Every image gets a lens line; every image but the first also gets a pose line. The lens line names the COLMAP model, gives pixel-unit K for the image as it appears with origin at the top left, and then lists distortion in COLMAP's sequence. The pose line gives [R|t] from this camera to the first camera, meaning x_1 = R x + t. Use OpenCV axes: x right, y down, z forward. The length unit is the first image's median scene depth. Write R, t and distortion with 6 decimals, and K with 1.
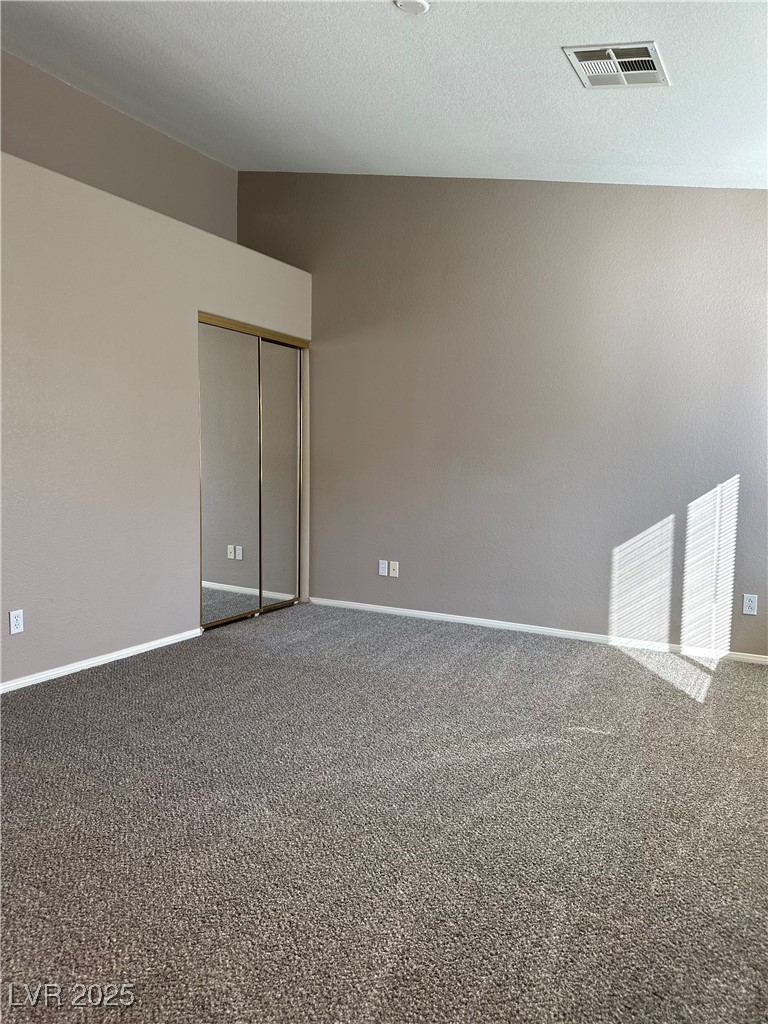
lens RADIAL K [[722.1, 0, 383.2], [0, 722.1, 514.2], [0, 0, 1]] dist [0.058342, -0.080811]
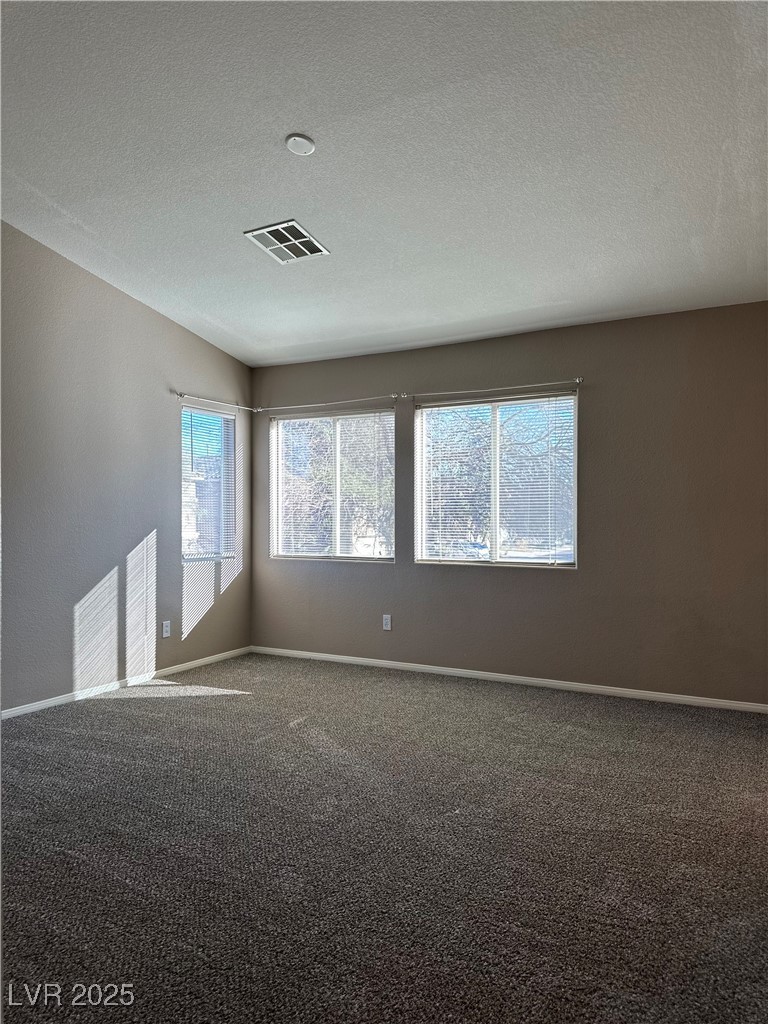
lens RADIAL K [[722.1, 0, 384.3], [0, 722.1, 508.5], [0, 0, 1]] dist [0.058342, -0.080811]
pose [[0.010200, -0.012370, 0.999871, -0.732855], [0.084552, 0.996353, 0.011464, -0.066987], [-0.996367, 0.084424, 0.011208, 0.559313]]
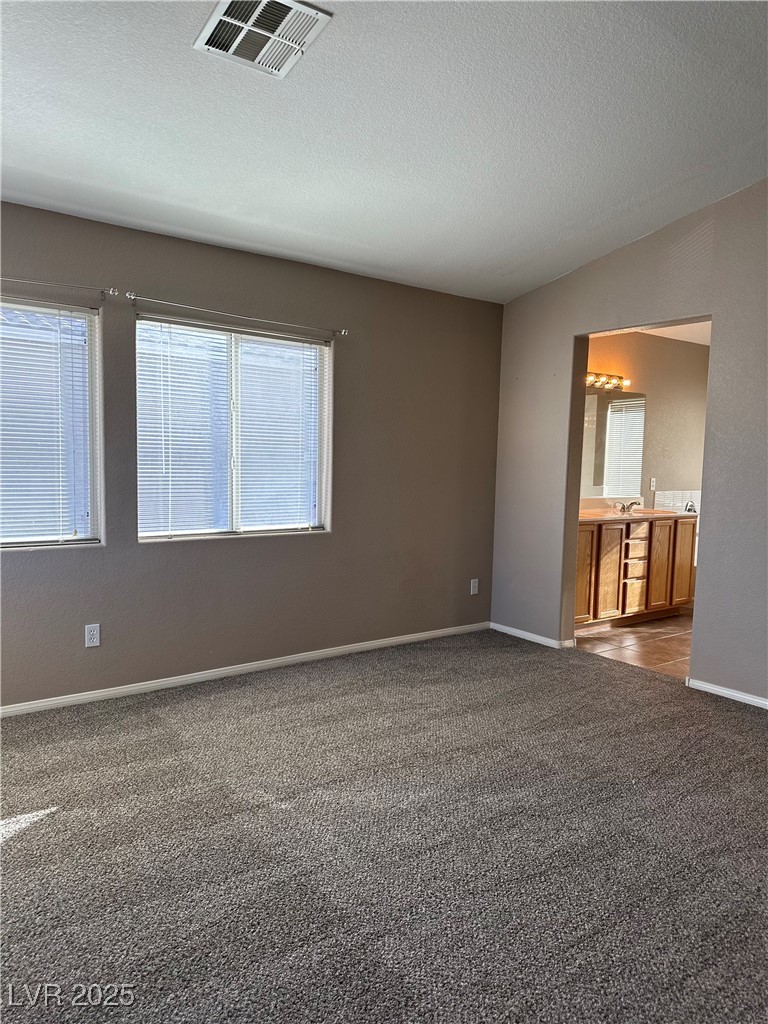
lens RADIAL K [[722.1, 0, 384.7], [0, 722.1, 517.3], [0, 0, 1]] dist [0.058342, -0.080811]
pose [[-0.920332, -0.070189, 0.384789, -0.122449], [-0.007574, 0.986781, 0.161883, -0.127012], [-0.391065, 0.146072, -0.908698, 1.180569]]
